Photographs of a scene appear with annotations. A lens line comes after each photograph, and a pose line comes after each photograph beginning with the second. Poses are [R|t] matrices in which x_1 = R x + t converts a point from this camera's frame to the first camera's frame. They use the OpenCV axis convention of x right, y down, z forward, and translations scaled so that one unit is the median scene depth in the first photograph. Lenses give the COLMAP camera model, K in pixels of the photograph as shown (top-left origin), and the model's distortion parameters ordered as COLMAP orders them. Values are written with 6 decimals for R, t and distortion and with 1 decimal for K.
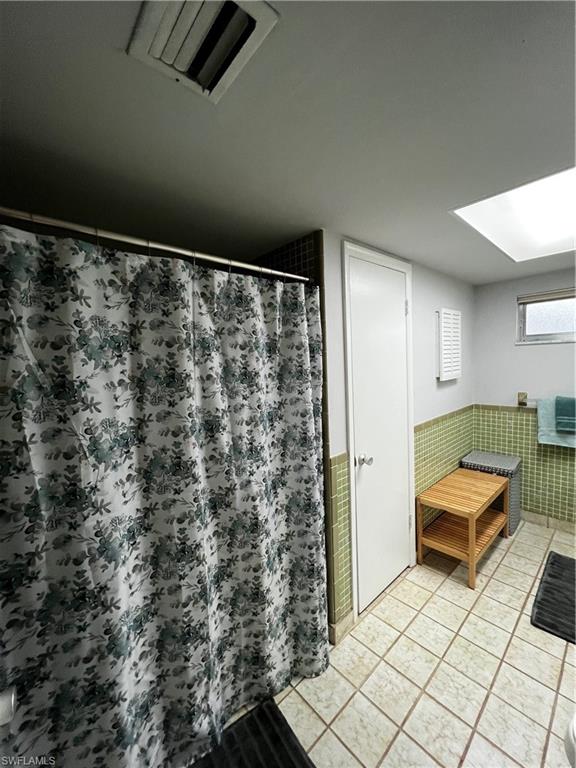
lens RADIAL K [[307.7, 0, 288.0], [0, 307.7, 384.0], [0, 0, 1]] dist [0.000825, -0.000596]
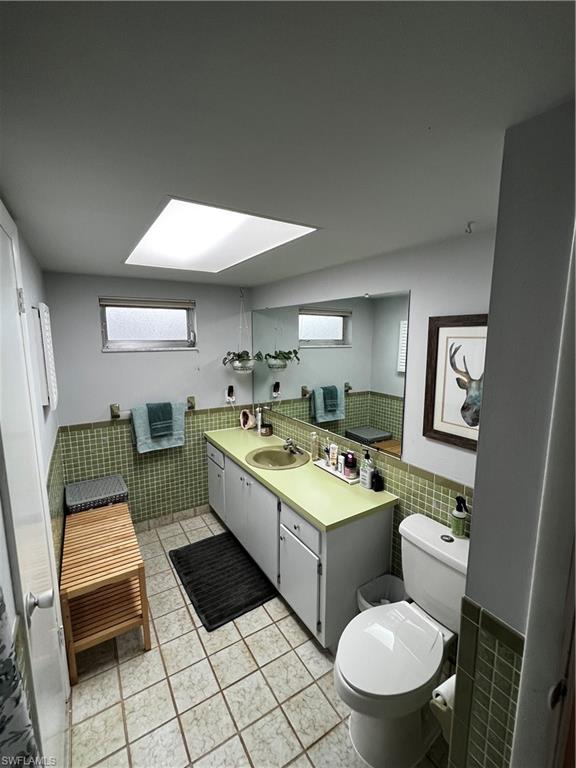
lens RADIAL K [[341.5, 0, 288.0], [0, 341.5, 384.0], [0, 0, 1]] dist [0.001308, 0.000531]
pose [[0.180032, -0.104858, 0.978056, -0.136217], [0.067675, 0.993266, 0.094032, -0.095902], [-0.981330, 0.049262, 0.185916, 0.317226]]
